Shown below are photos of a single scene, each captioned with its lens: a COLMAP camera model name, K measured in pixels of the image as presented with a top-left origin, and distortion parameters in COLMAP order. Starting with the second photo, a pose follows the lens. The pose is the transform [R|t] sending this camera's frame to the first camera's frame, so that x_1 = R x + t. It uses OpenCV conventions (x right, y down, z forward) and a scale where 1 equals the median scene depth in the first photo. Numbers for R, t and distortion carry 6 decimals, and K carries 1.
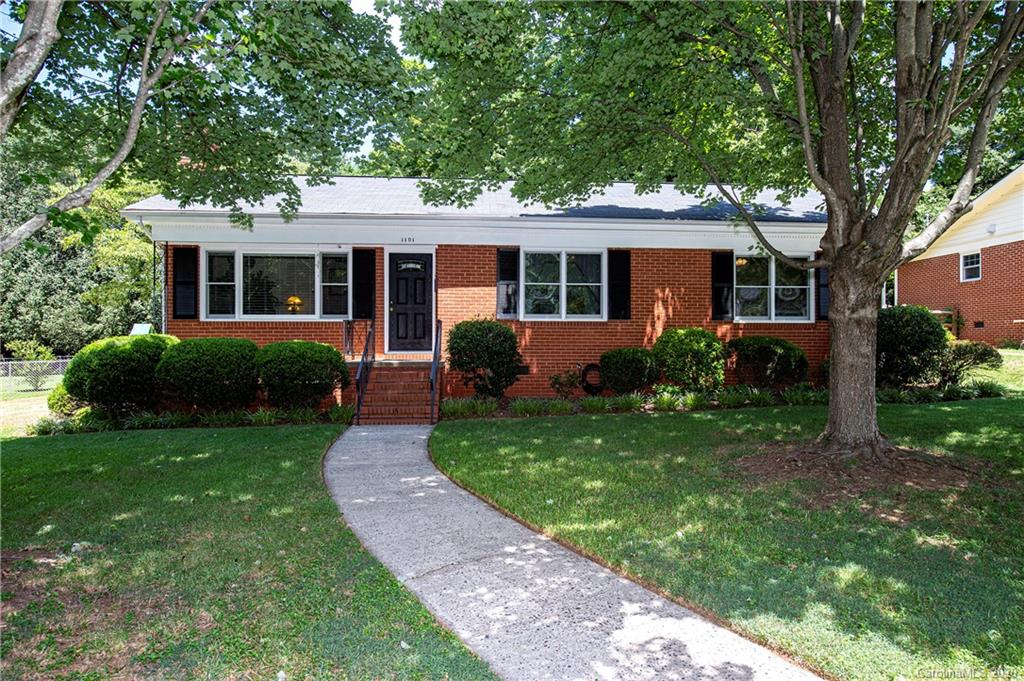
lens RADIAL K [[597.4, 0, 517.4], [0, 597.4, 345.4], [0, 0, 1]] dist [-0.019796, -0.000971]
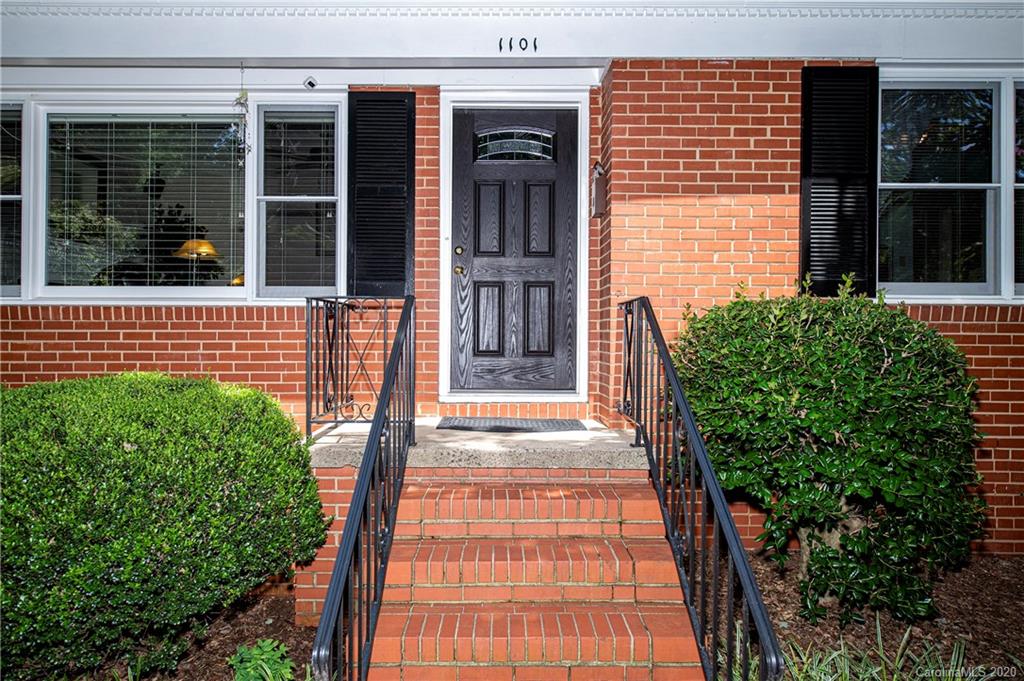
lens RADIAL K [[680.5, 0, 510.4], [0, 680.5, 336.1], [0, 0, 1]] dist [0.008891, 0.002935]
pose [[0.996558, 0.003121, -0.082837, -0.151886], [-0.003173, 0.999995, -0.000493, -0.022950], [0.082835, 0.000755, 0.996563, 0.620520]]
